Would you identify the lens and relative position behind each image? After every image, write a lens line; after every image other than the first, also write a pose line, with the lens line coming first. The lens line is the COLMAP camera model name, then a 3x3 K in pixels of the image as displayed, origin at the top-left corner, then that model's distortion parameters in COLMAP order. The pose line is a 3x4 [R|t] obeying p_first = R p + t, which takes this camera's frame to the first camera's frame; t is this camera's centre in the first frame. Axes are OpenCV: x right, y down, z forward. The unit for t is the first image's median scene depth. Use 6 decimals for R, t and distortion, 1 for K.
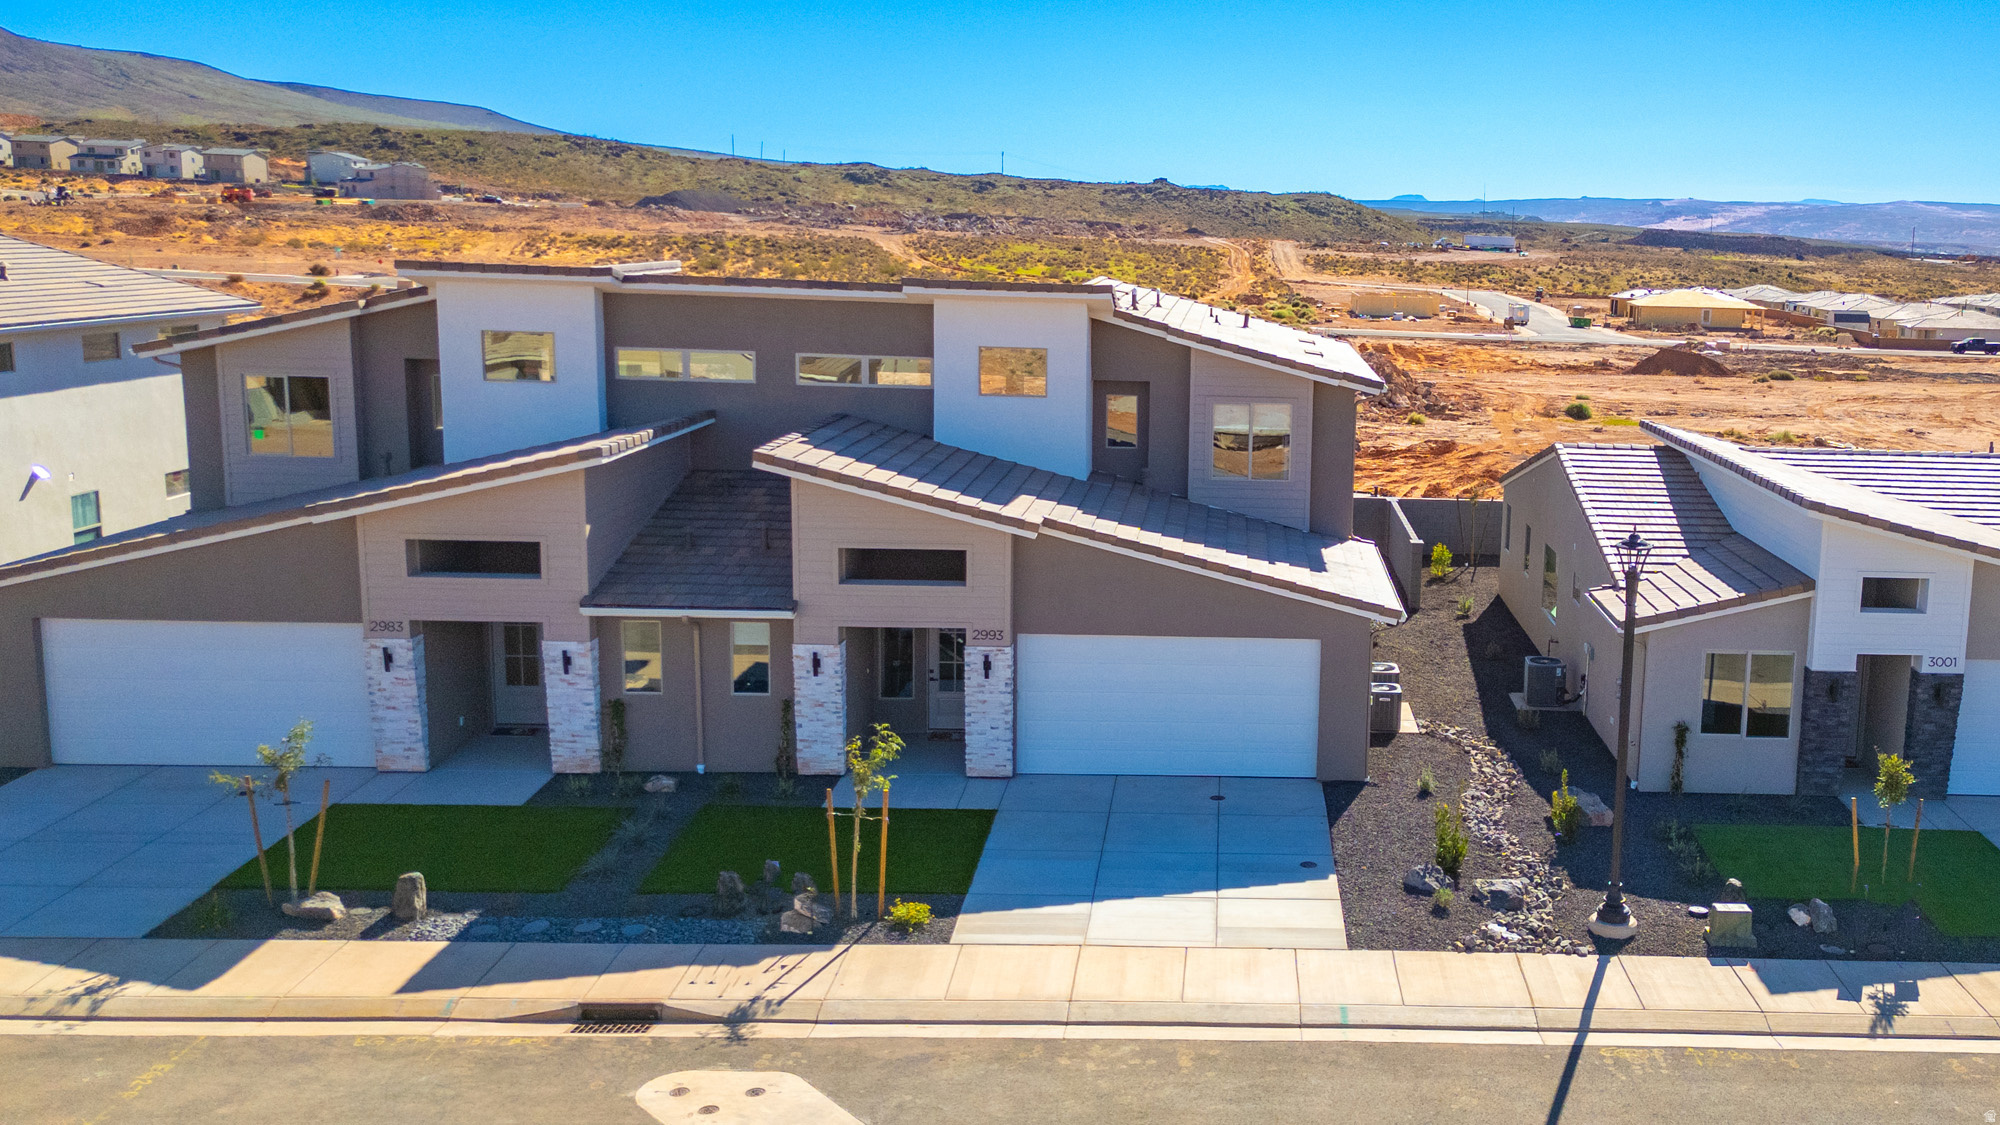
lens RADIAL K [[1529.2, 0, 1000.0], [0, 1529.2, 562.5], [0, 0, 1]] dist [0.085831, -0.096662]
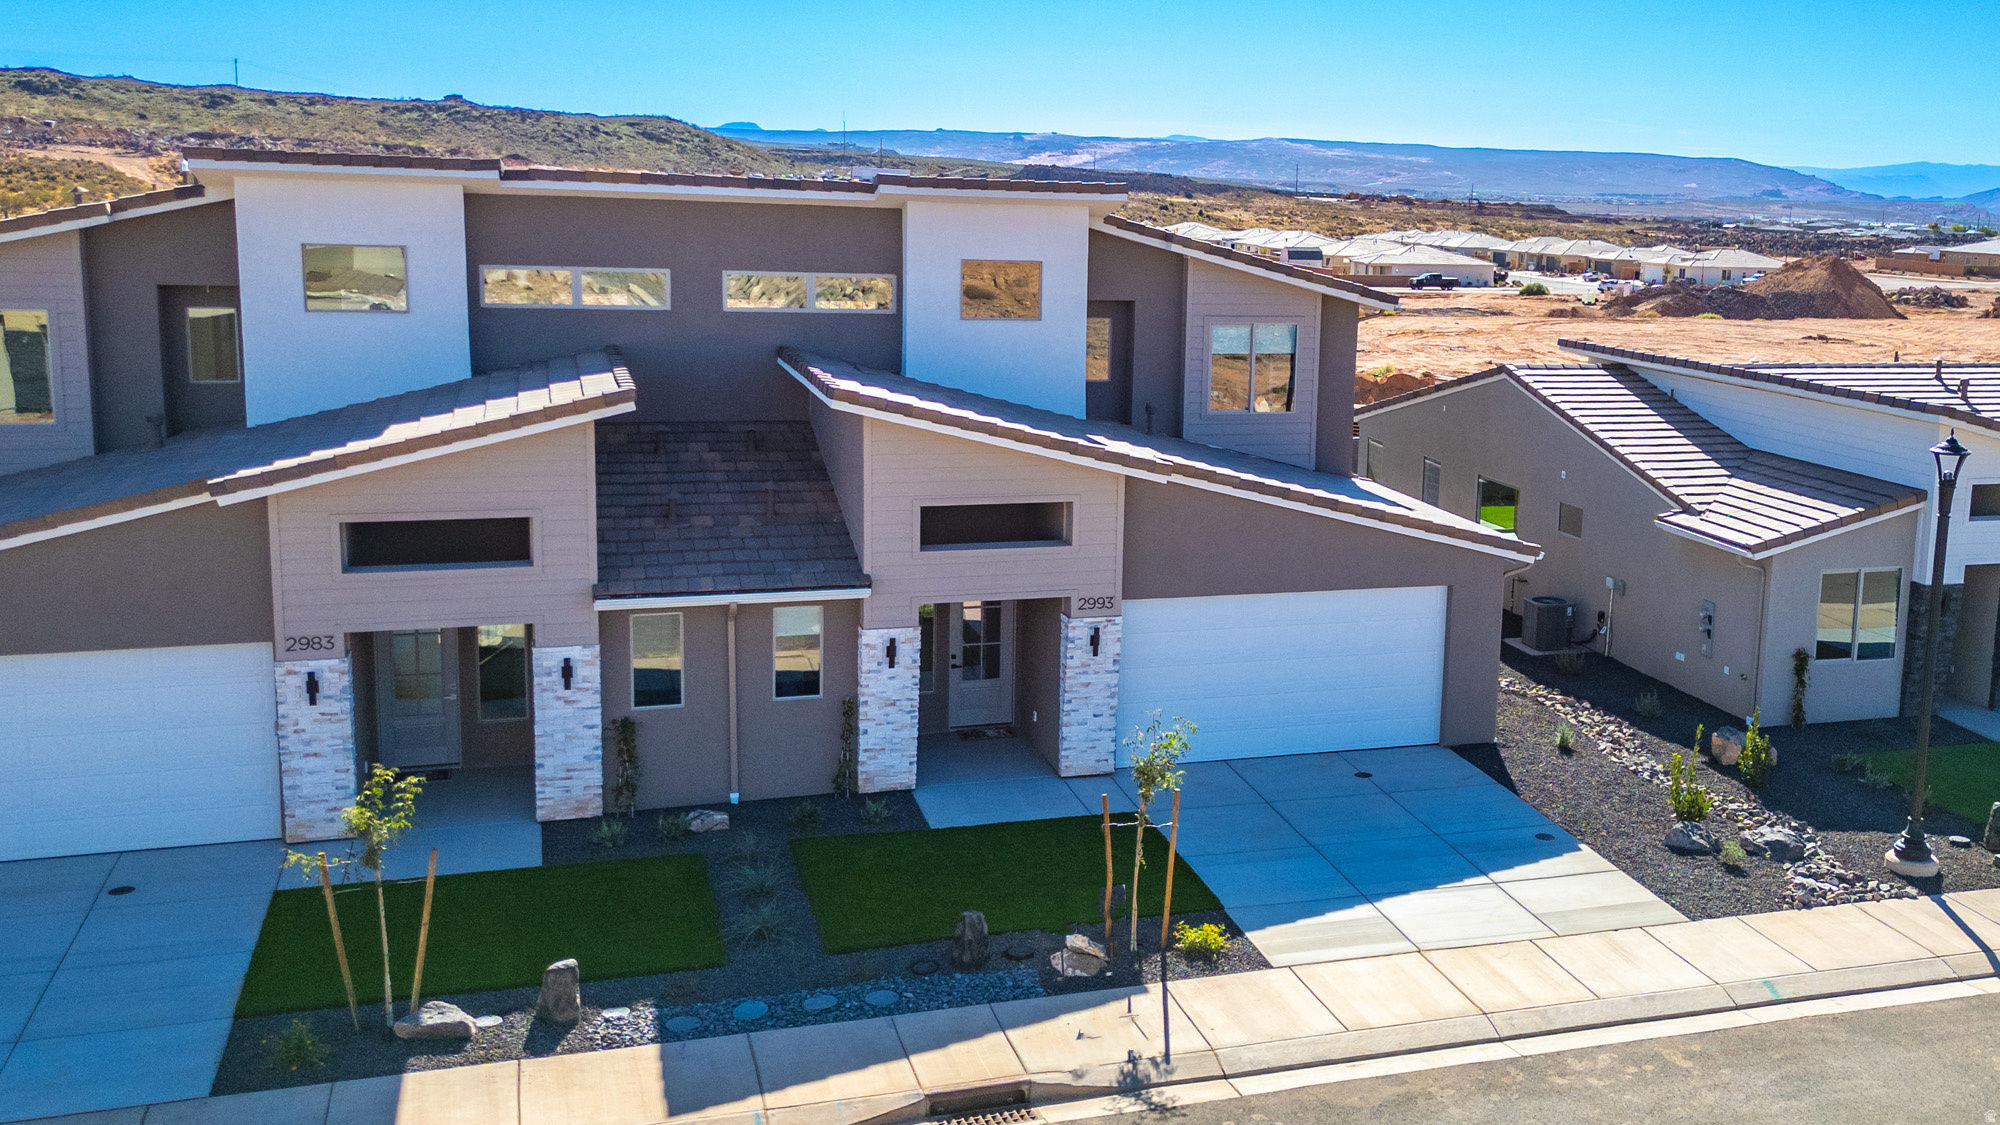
lens RADIAL K [[1789.0, 0, 924.5], [0, 1789.0, 551.6], [0, 0, 1]] dist [0.110284, -0.138347]
pose [[0.955888, -0.053908, 0.288742, -0.366872], [0.052621, 0.998540, 0.012222, 0.002758], [-0.288979, 0.003511, 0.957329, 0.096941]]
